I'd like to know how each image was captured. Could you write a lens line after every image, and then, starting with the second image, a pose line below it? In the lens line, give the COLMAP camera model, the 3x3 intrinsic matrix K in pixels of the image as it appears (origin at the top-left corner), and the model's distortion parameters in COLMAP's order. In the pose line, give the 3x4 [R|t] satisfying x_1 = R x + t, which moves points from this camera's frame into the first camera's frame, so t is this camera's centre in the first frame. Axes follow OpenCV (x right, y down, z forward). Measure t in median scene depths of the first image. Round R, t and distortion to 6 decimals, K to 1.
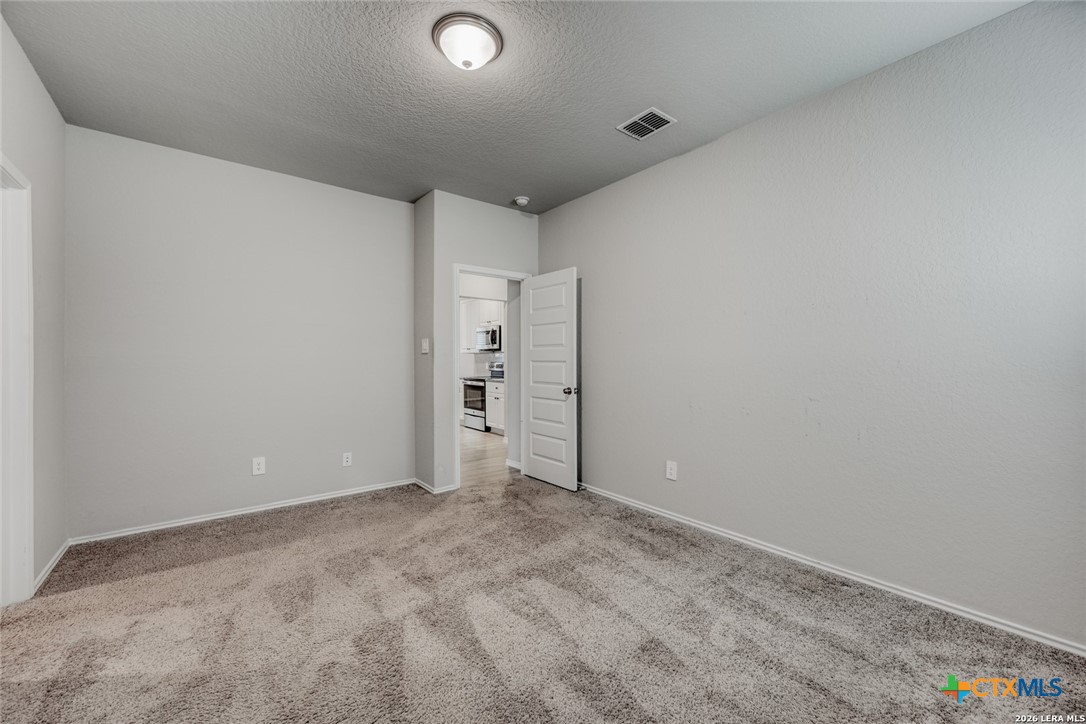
lens RADIAL K [[432.5, 0, 545.2], [0, 432.5, 360.2], [0, 0, 1]] dist [0.000600, -0.000004]
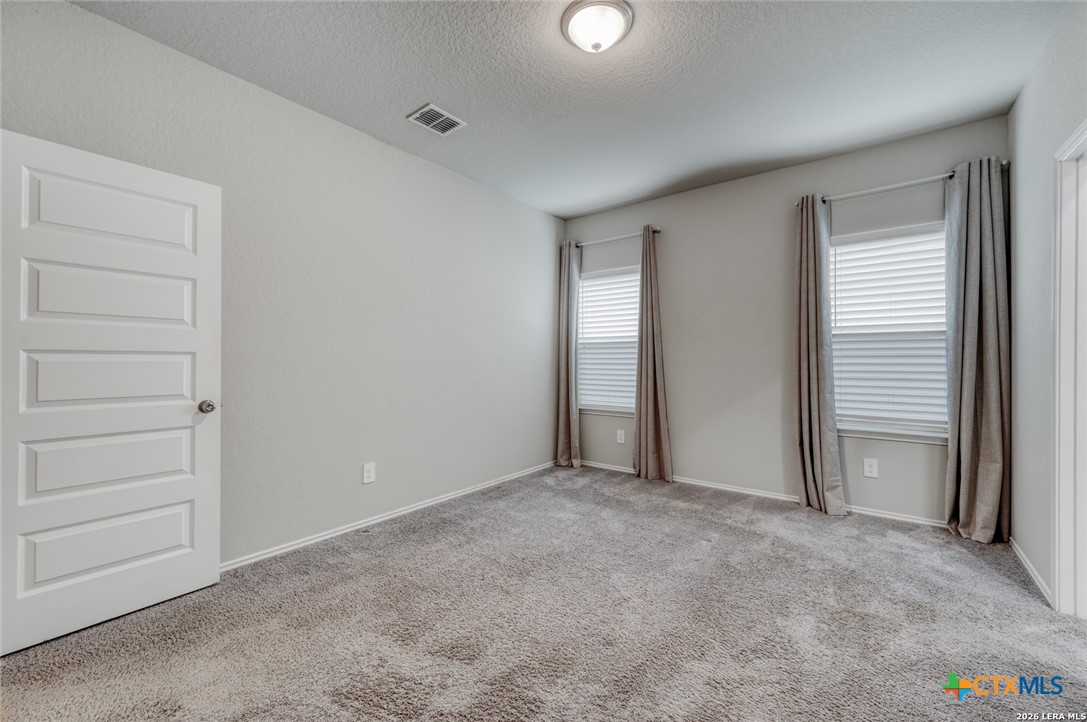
lens RADIAL K [[429.7, 0, 549.7], [0, 429.7, 360.9], [0, 0, 1]] dist [-0.001039, 0.000496]
pose [[-0.236695, -0.004632, 0.971573, -0.696489], [-0.002104, 0.999989, 0.004255, 0.011313], [-0.971582, -0.001037, -0.236702, 0.850968]]
